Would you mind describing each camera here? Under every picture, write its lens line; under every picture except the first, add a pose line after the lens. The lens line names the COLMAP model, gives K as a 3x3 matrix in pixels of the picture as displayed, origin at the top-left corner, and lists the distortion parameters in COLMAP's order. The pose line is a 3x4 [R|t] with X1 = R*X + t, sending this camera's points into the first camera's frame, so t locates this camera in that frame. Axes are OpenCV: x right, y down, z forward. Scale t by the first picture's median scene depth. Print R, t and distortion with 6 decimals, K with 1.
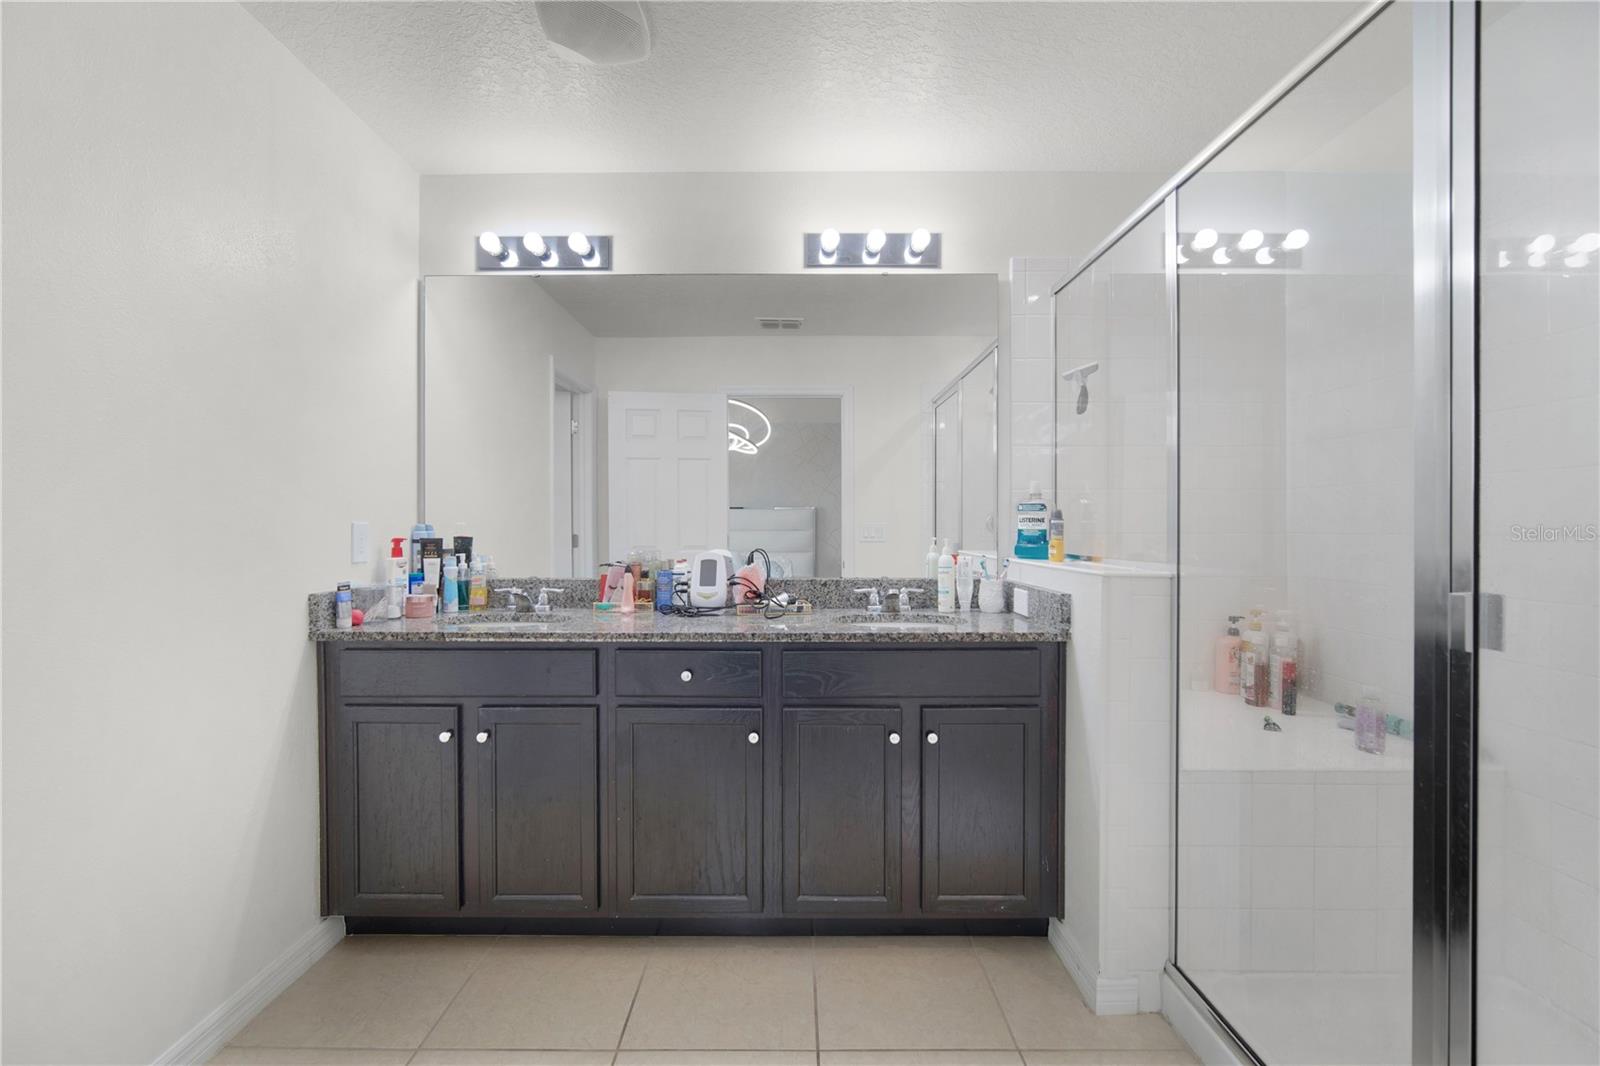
lens RADIAL K [[711.2, 0, 788.4], [0, 711.2, 539.0], [0, 0, 1]] dist [-0.013738, 0.004627]
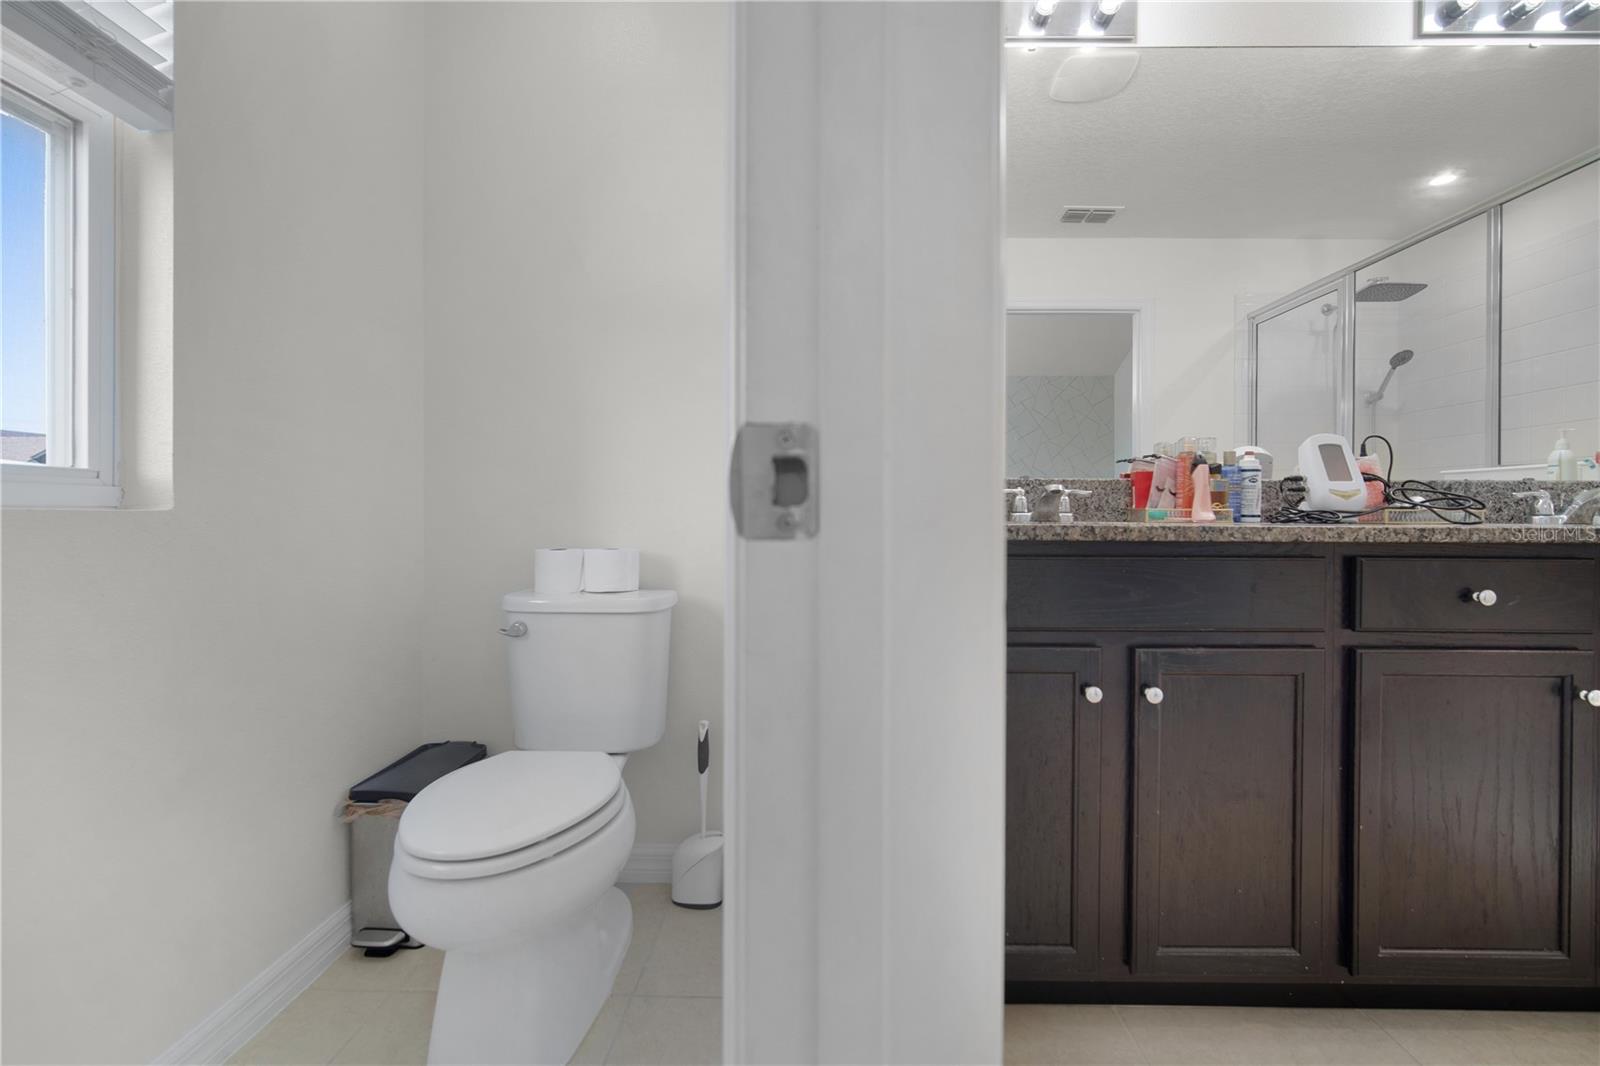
lens RADIAL K [[717.5, 0, 798.4], [0, 717.5, 521.1], [0, 0, 1]] dist [-0.011318, 0.005049]
pose [[0.999972, 0.007451, 0.001194, -0.610535], [-0.007441, 0.999937, -0.008384, 0.109677], [-0.001257, 0.008375, 0.999964, 0.301759]]
